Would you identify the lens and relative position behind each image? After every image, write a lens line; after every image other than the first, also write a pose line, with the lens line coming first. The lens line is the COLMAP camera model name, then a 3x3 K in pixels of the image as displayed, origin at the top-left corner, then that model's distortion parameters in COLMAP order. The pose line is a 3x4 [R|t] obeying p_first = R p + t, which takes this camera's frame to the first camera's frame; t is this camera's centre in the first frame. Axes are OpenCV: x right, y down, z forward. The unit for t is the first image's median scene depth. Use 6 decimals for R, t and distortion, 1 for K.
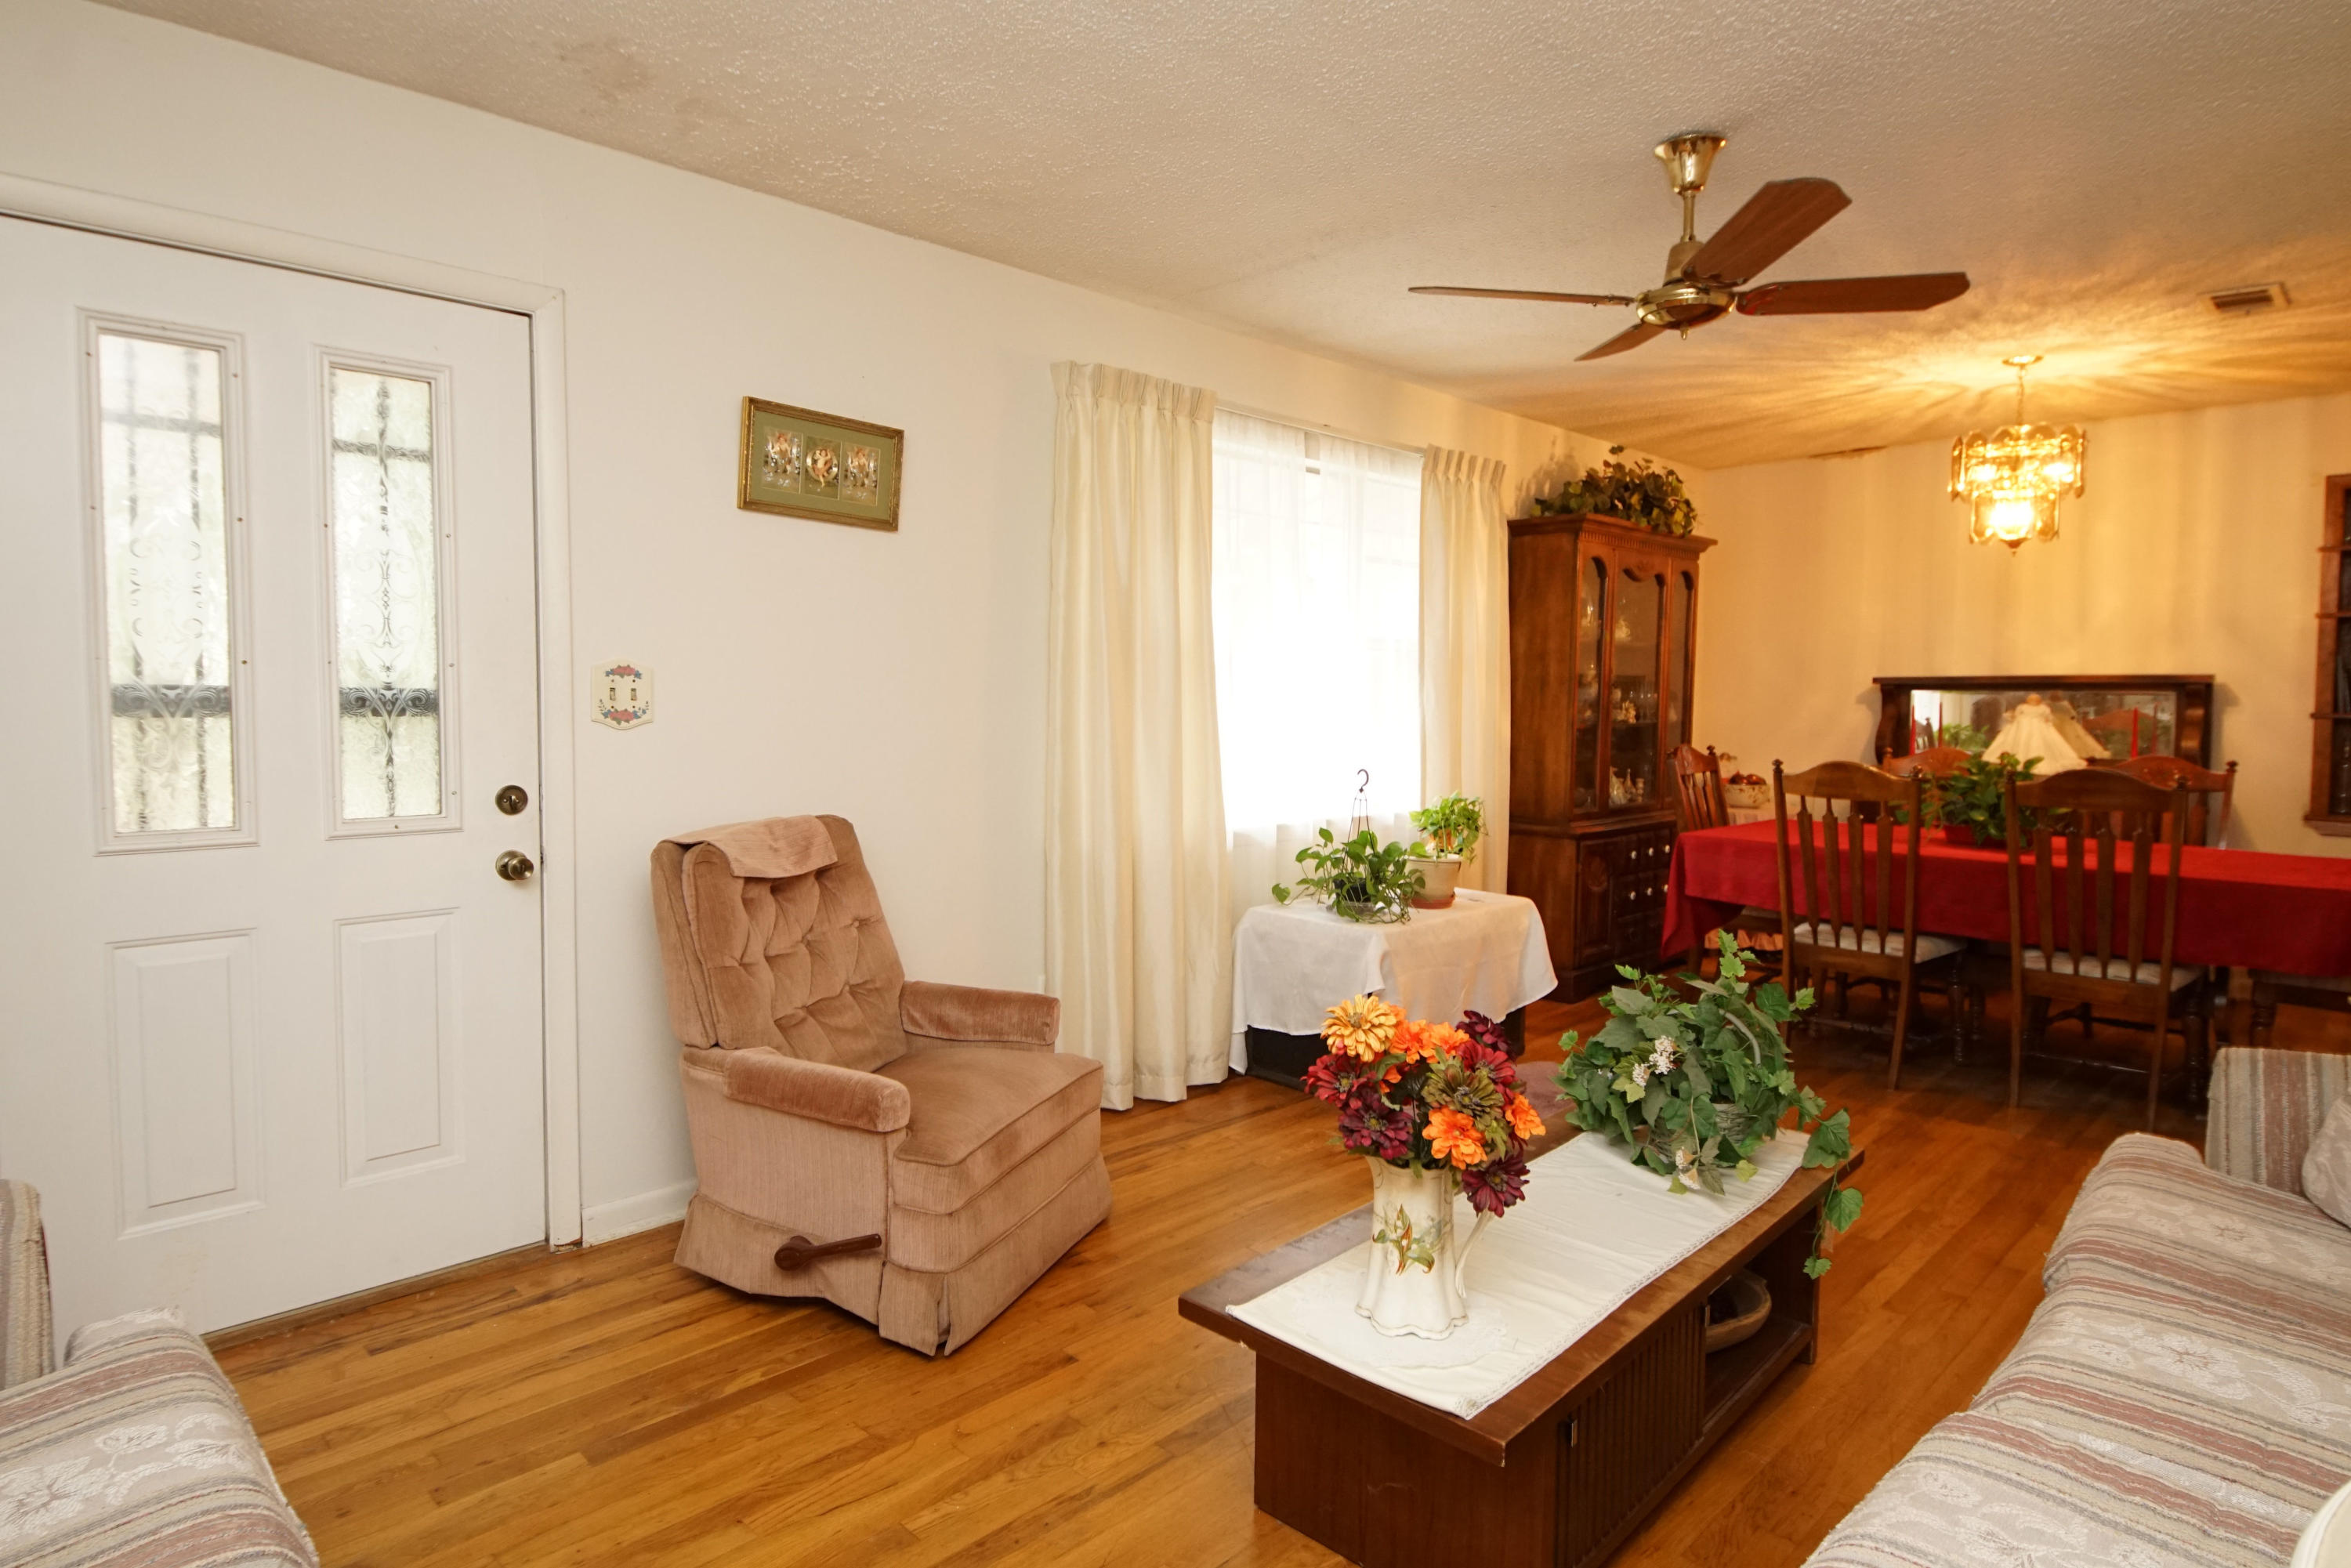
lens RADIAL K [[1293.9, 0, 1152.3], [0, 1293.9, 768.2], [0, 0, 1]] dist [0.038011, -0.041849]
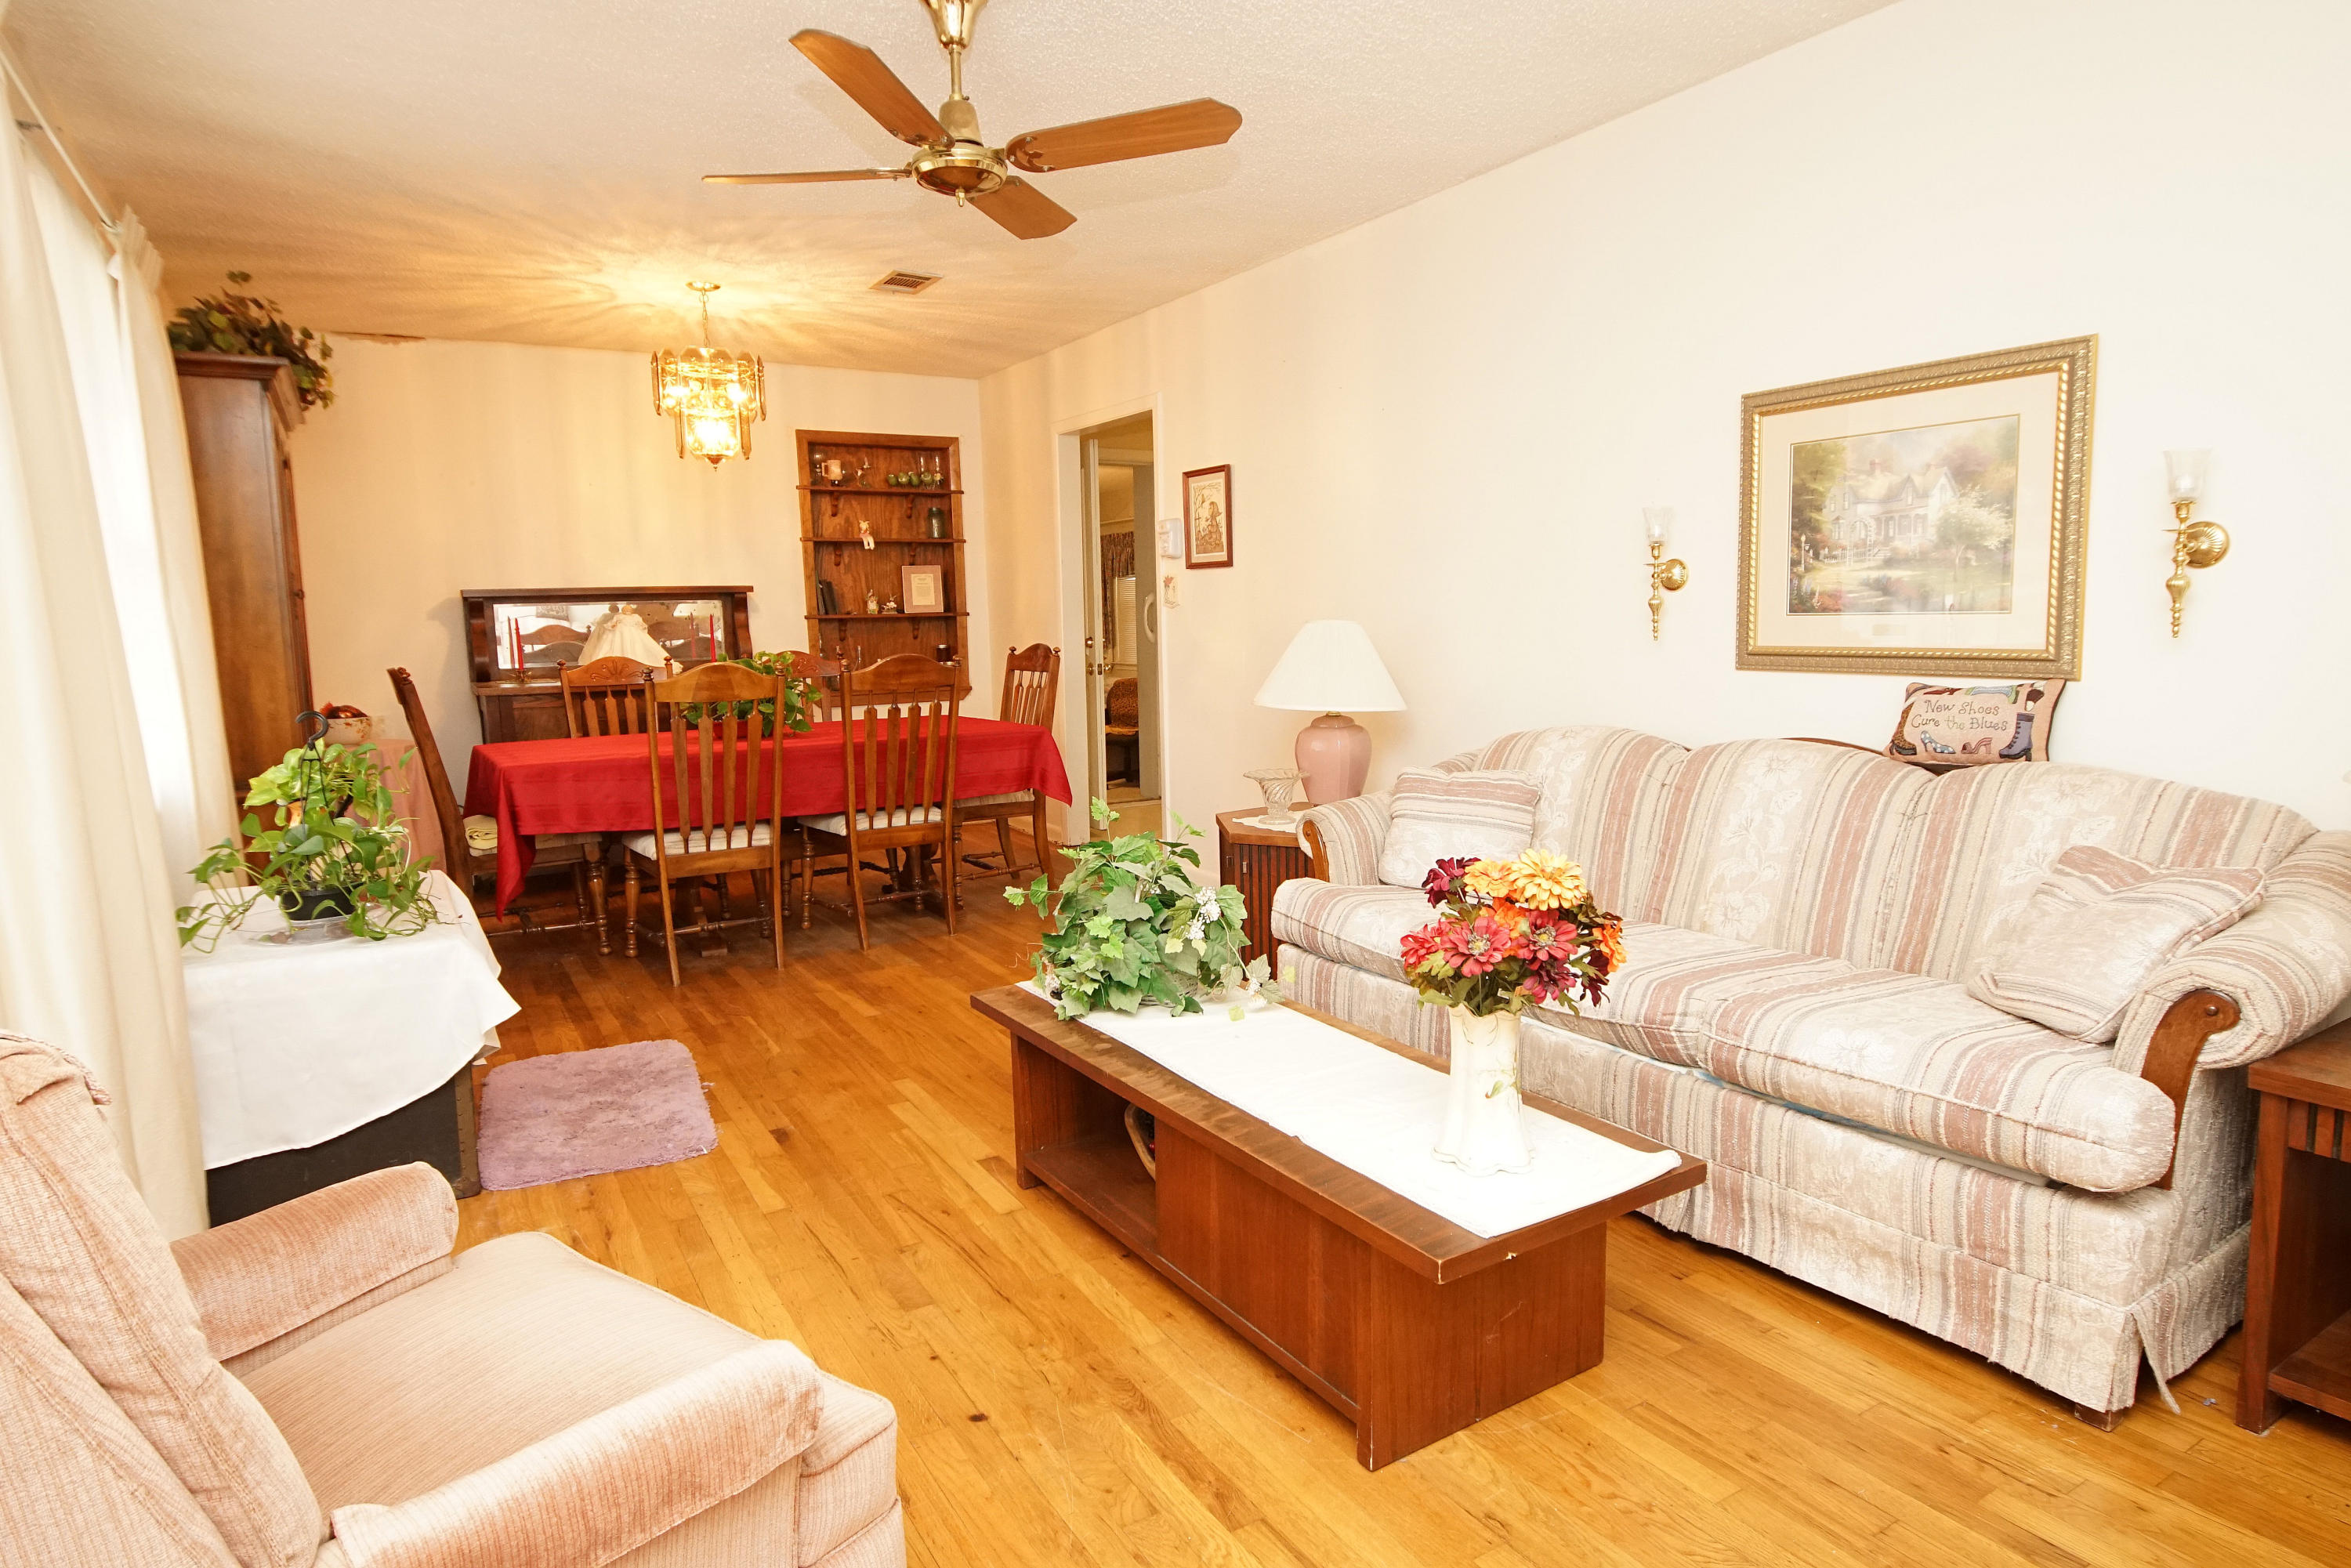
lens RADIAL K [[1293.9, 0, 1152.3], [0, 1293.9, 768.2], [0, 0, 1]] dist [0.038011, -0.041849]
pose [[0.241653, -0.127107, 0.962002, -0.382450], [0.081935, 0.990516, 0.110293, -0.008297], [-0.966897, 0.052169, 0.249776, 0.460537]]
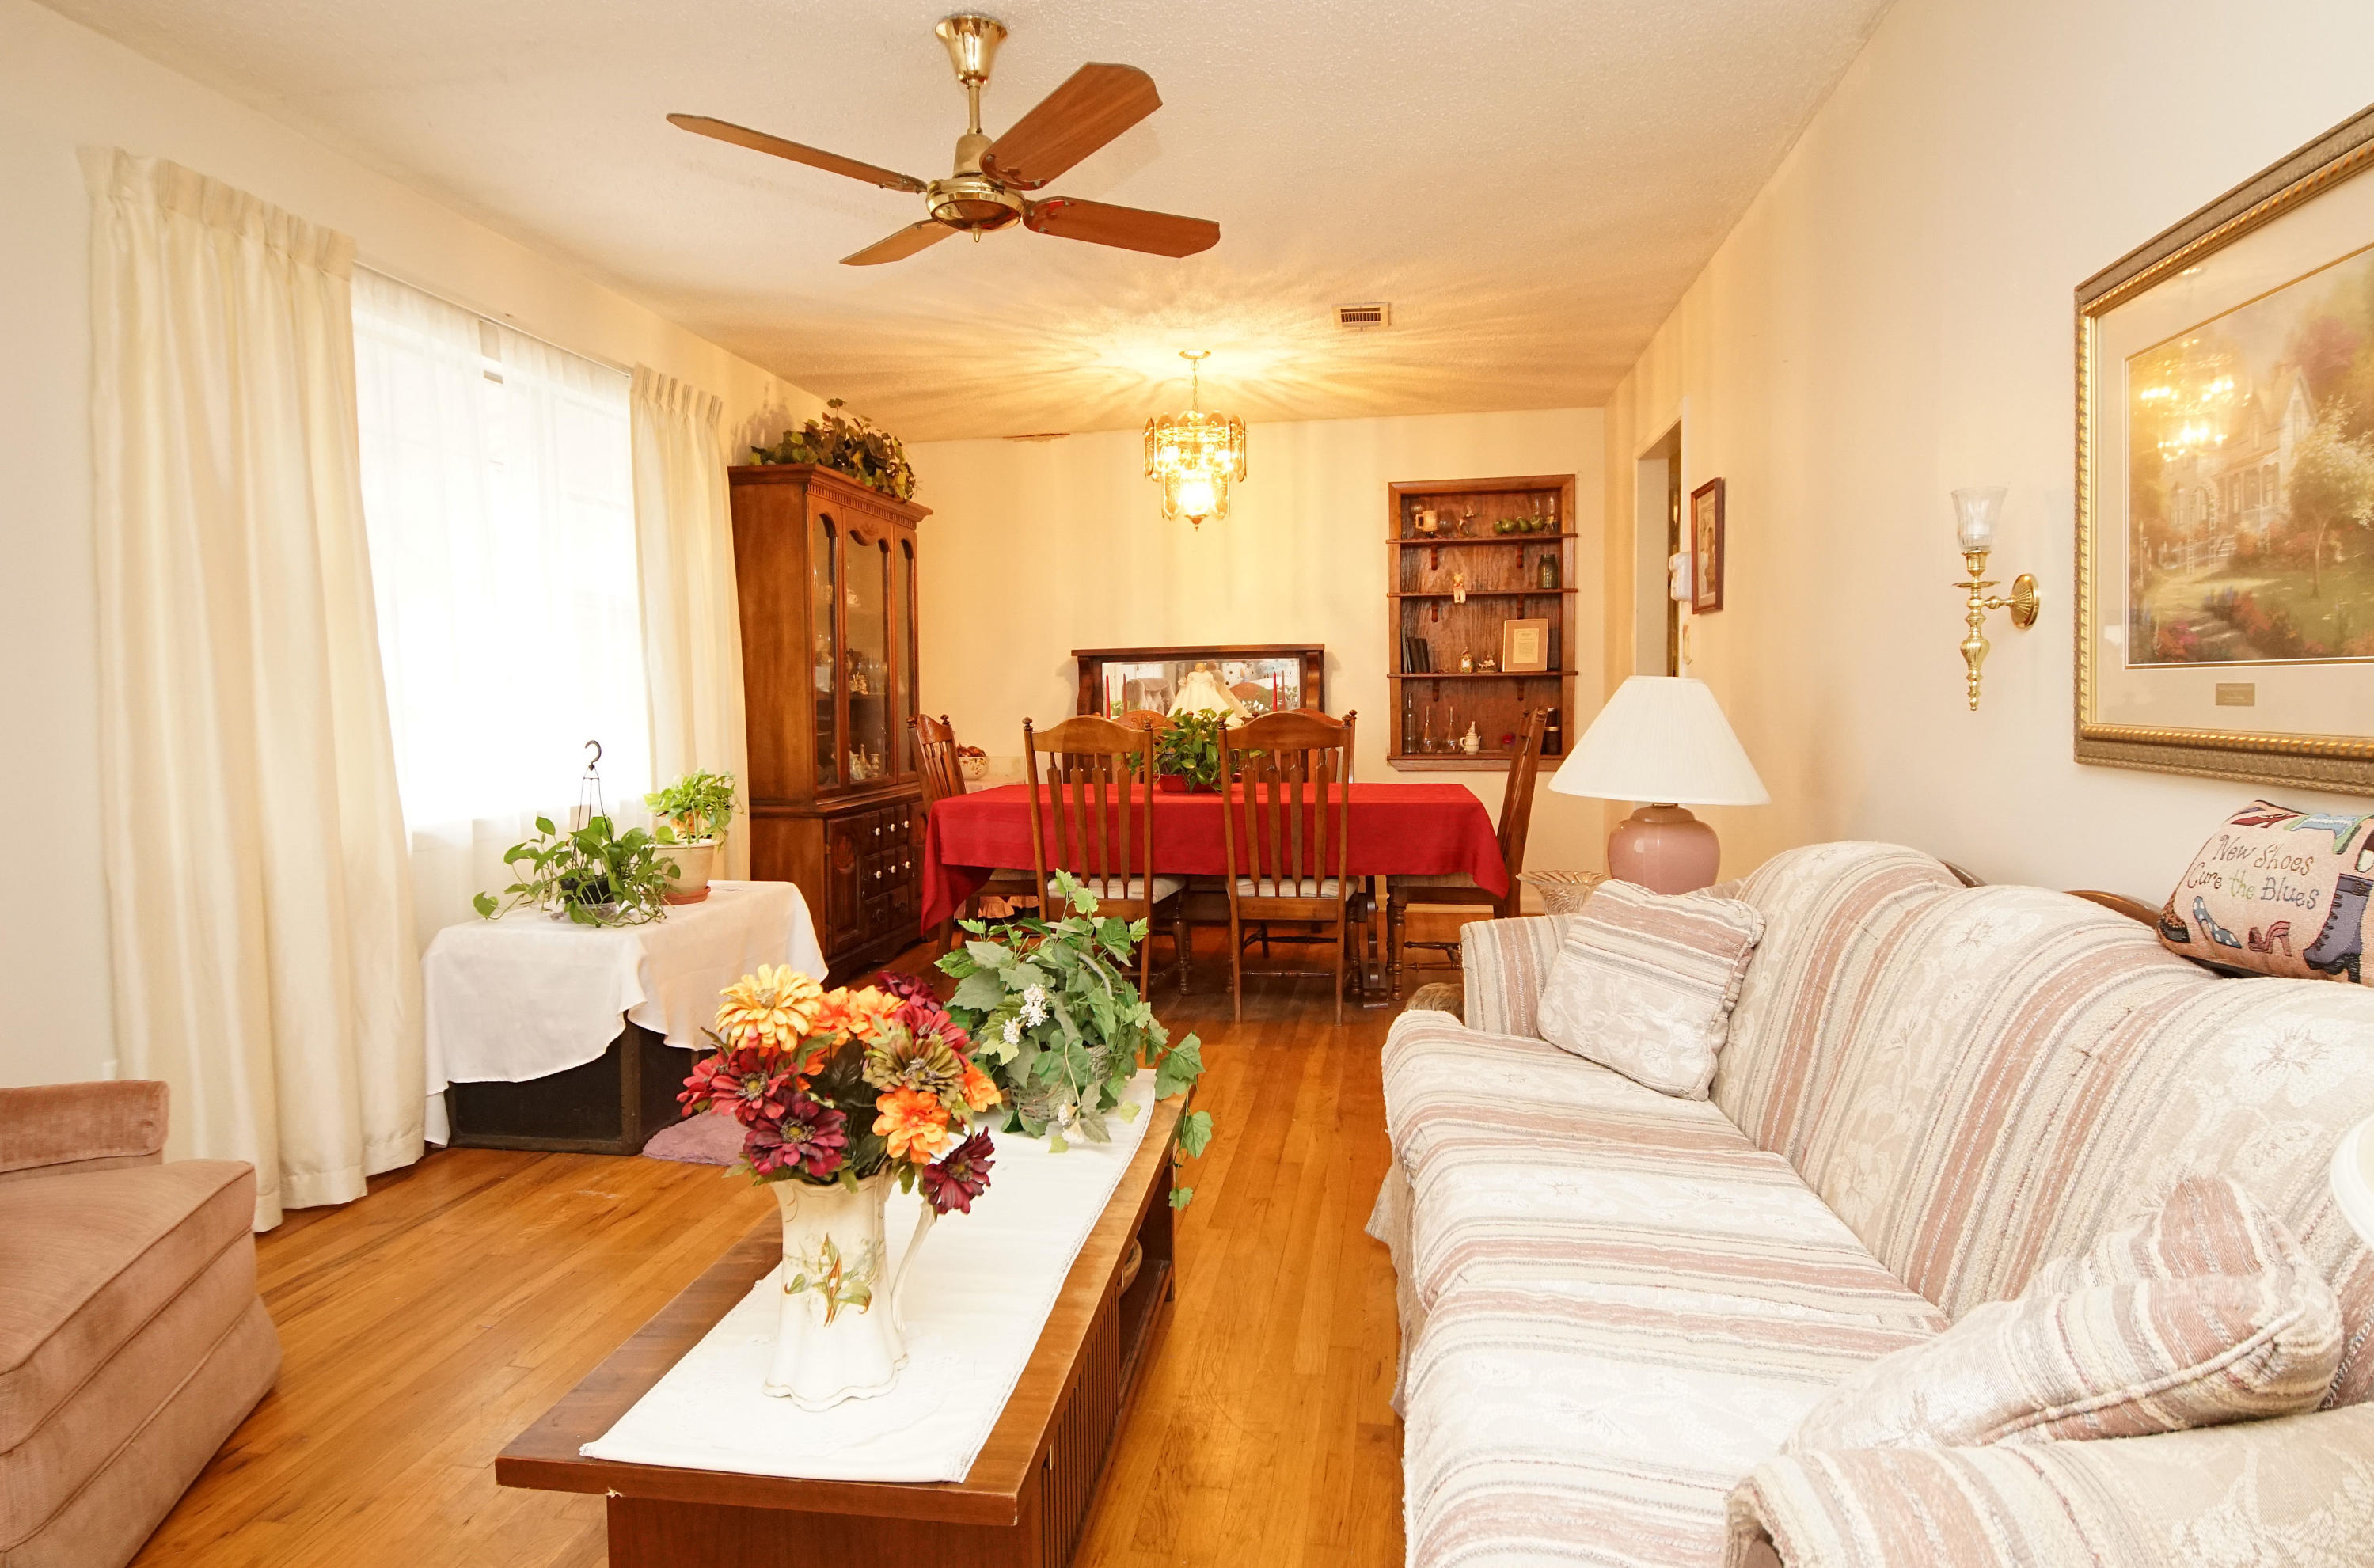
lens RADIAL K [[1344.4, 0, 1173.4], [0, 1344.4, 768.0], [0, 0, 1]] dist [0.027912, -0.028770]
pose [[0.807946, -0.048633, 0.587246, -0.043440], [0.052605, 0.998562, 0.010321, 0.030063], [-0.586903, 0.022554, 0.809343, 0.107329]]
